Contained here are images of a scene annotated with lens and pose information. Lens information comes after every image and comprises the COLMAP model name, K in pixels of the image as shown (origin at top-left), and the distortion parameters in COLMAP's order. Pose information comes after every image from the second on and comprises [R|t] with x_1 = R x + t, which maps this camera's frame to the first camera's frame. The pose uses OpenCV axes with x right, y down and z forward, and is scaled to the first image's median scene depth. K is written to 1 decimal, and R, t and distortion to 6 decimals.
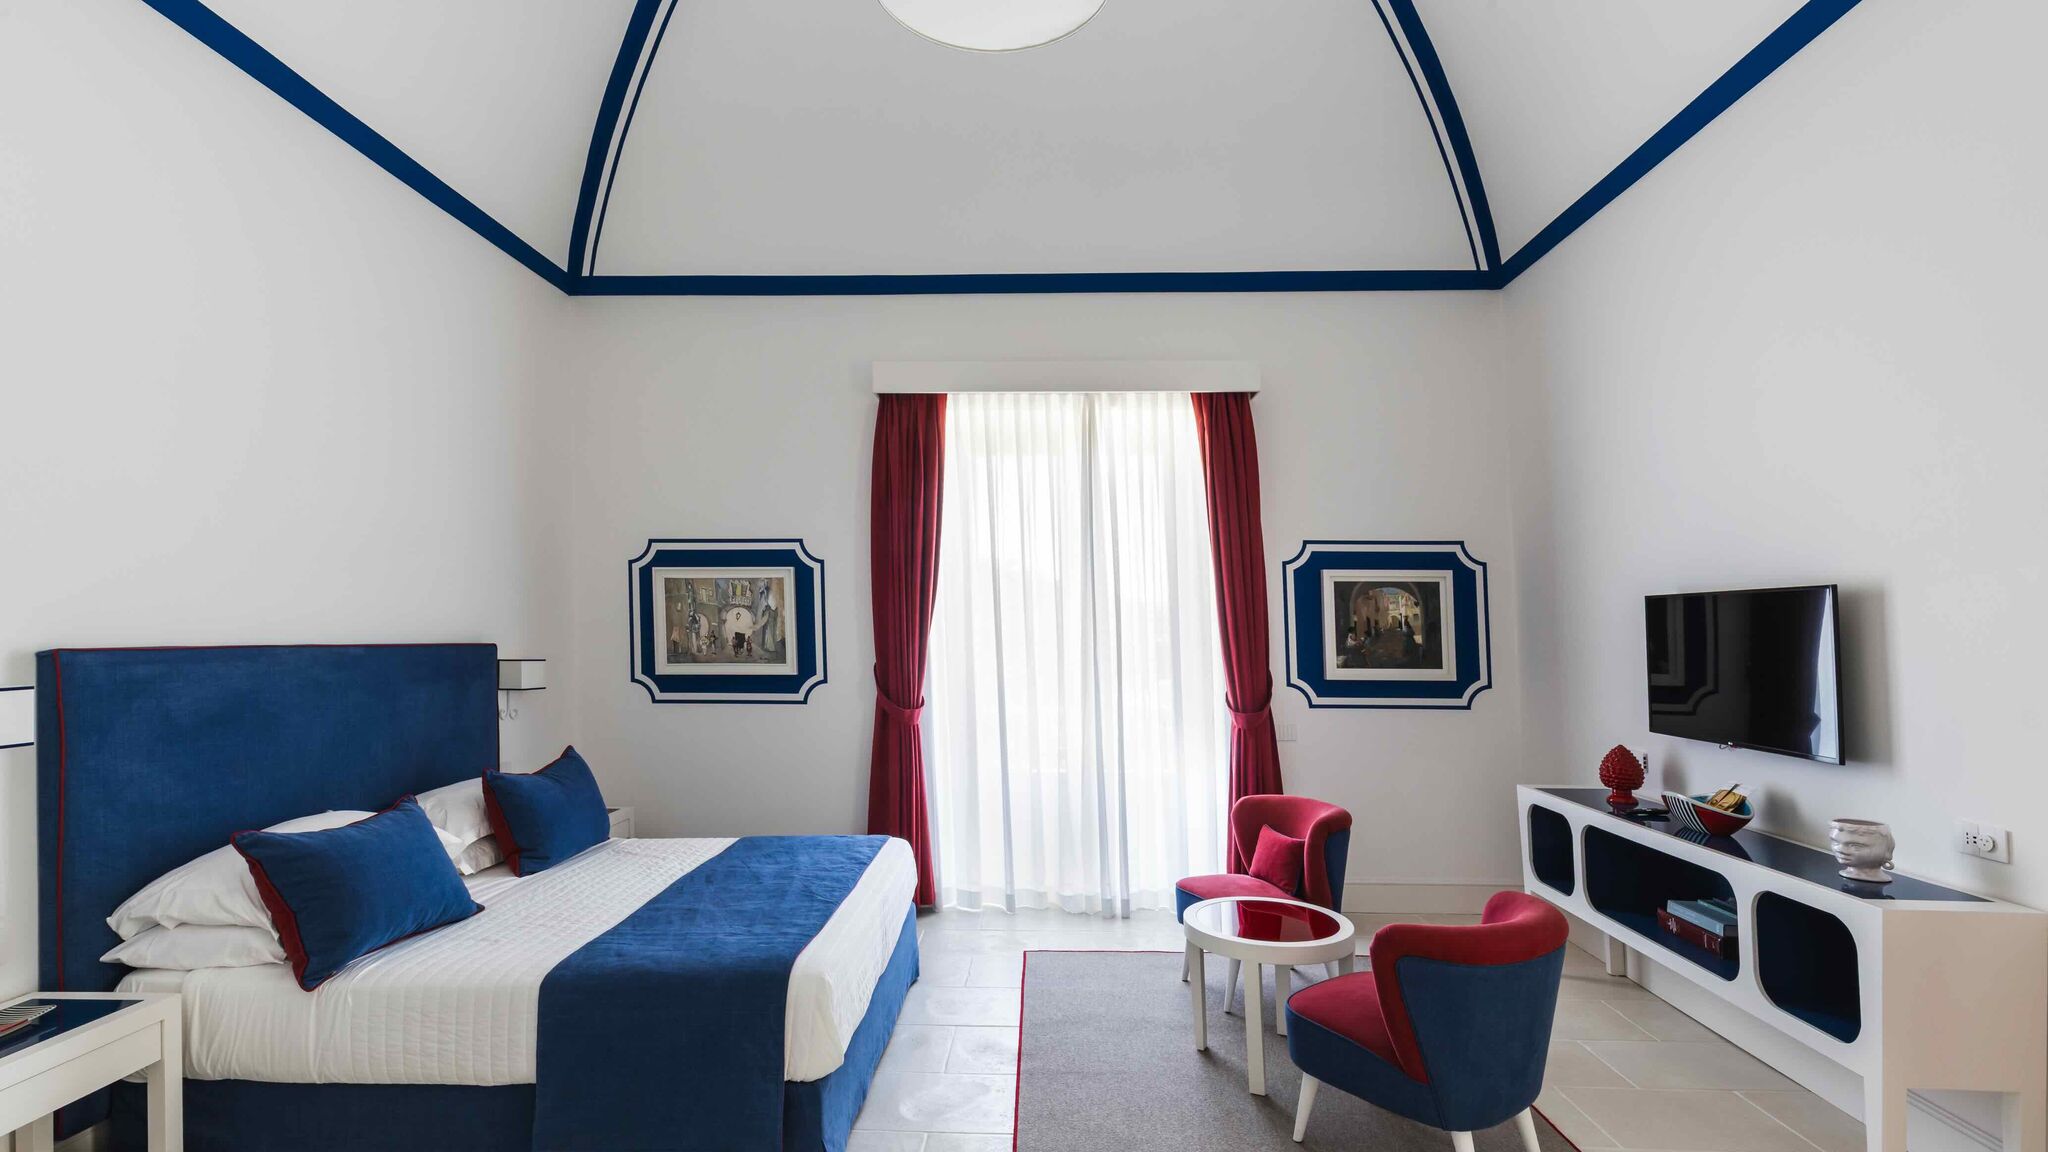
lens RADIAL K [[973.7, 0, 1014.0], [0, 973.7, 628.3], [0, 0, 1]] dist [0.003534, 0.001673]
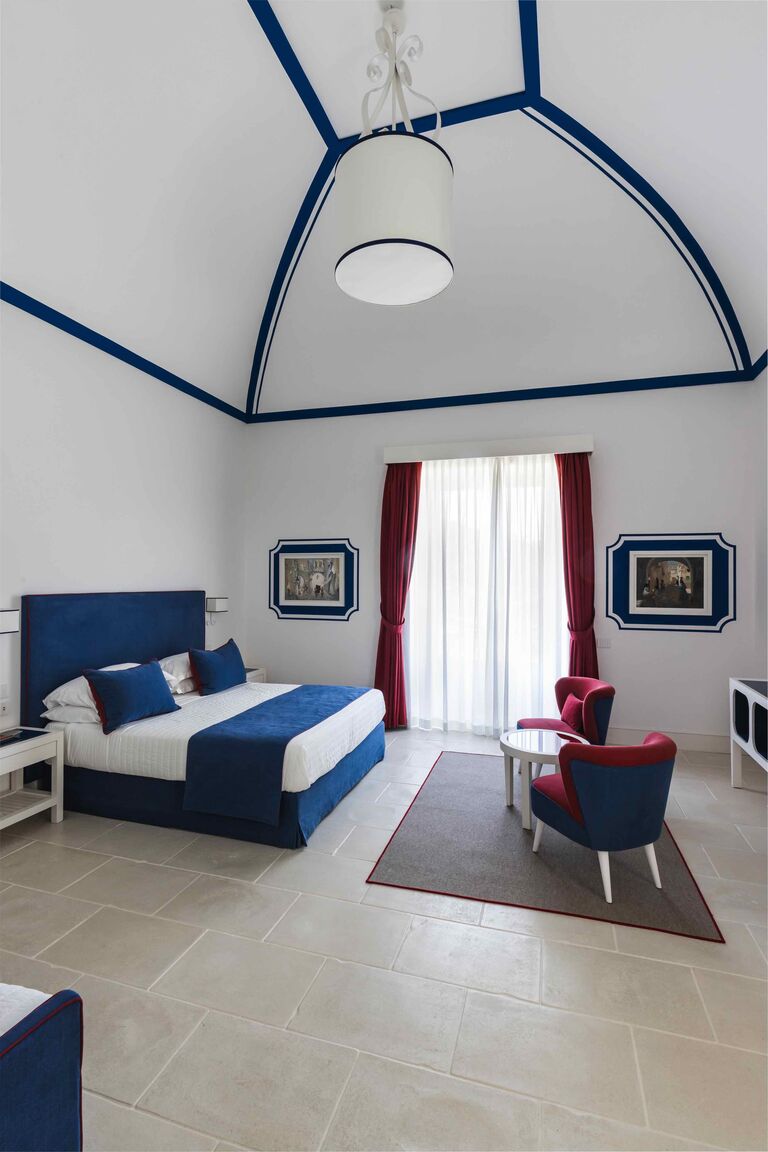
lens RADIAL K [[550.4, 0, 378.6], [0, 550.4, 572.2], [0, 0, 1]] dist [-0.005620, 0.000245]
pose [[0.965749, -0.001396, -0.259475, 0.150247], [-0.000878, 0.999962, -0.008647, -0.014234], [0.259477, 0.008579, 0.965711, -0.083389]]
